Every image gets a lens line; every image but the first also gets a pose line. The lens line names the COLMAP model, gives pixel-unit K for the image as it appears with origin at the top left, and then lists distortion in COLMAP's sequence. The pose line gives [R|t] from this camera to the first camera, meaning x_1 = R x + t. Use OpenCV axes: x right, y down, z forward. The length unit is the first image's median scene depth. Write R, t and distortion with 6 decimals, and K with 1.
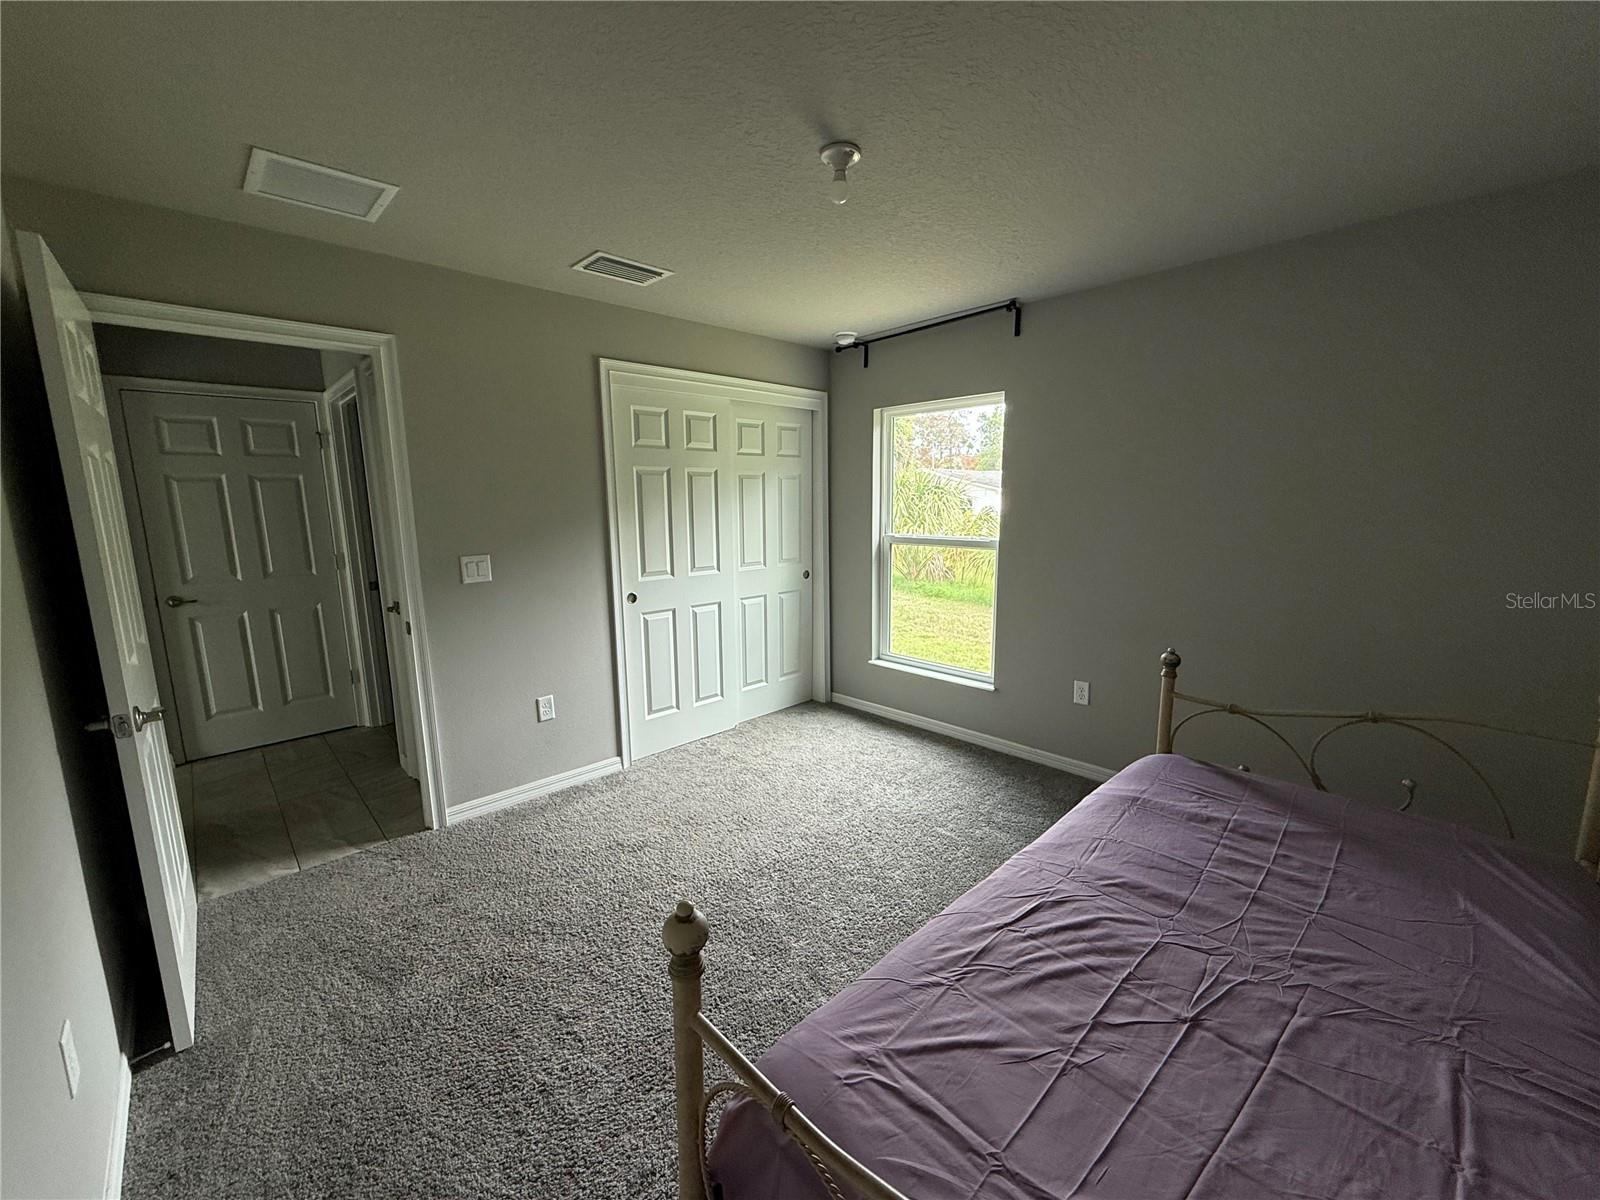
lens RADIAL K [[637.8, 0, 796.1], [0, 637.8, 591.2], [0, 0, 1]] dist [0.000044, 0.000141]
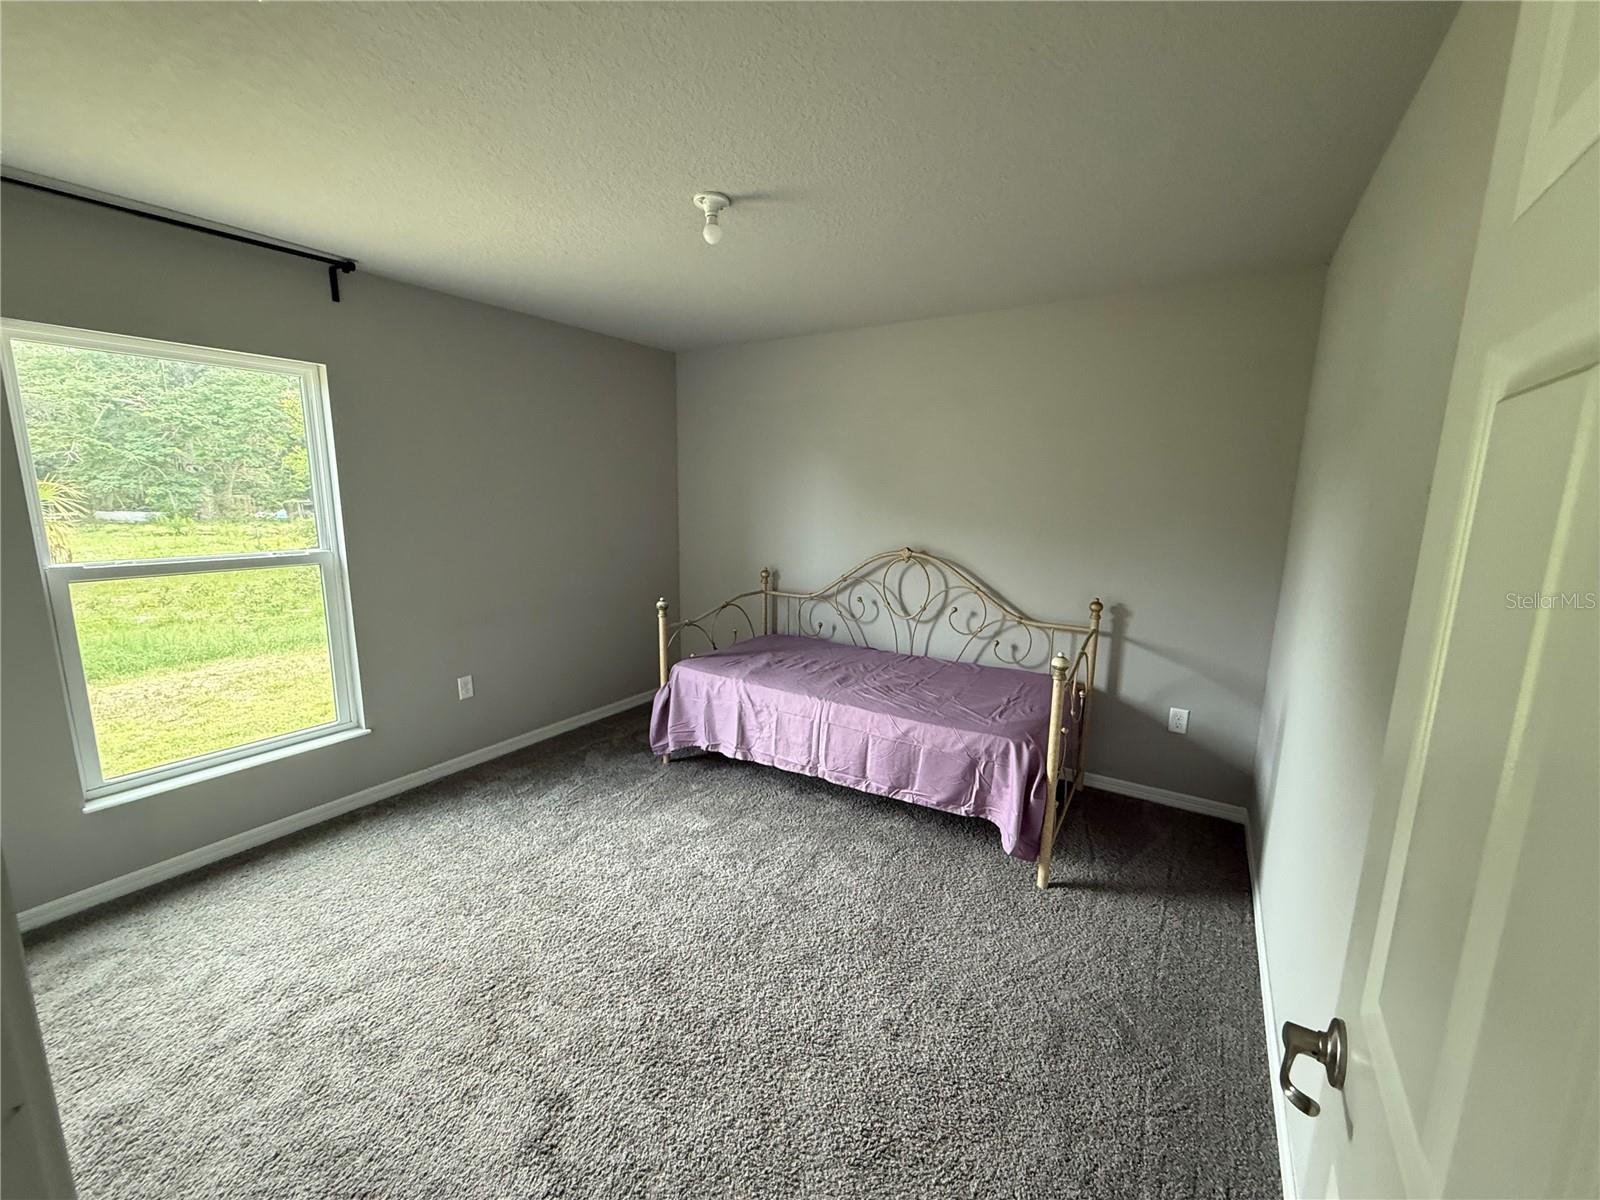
lens RADIAL K [[637.8, 0, 784.6], [0, 637.8, 578.0], [0, 0, 1]] dist [0.000044, 0.000141]
pose [[-0.204689, -0.125712, 0.970721, -0.633350], [0.141438, 0.977512, 0.156415, -0.100755], [-0.968554, 0.169313, -0.182306, 0.661723]]
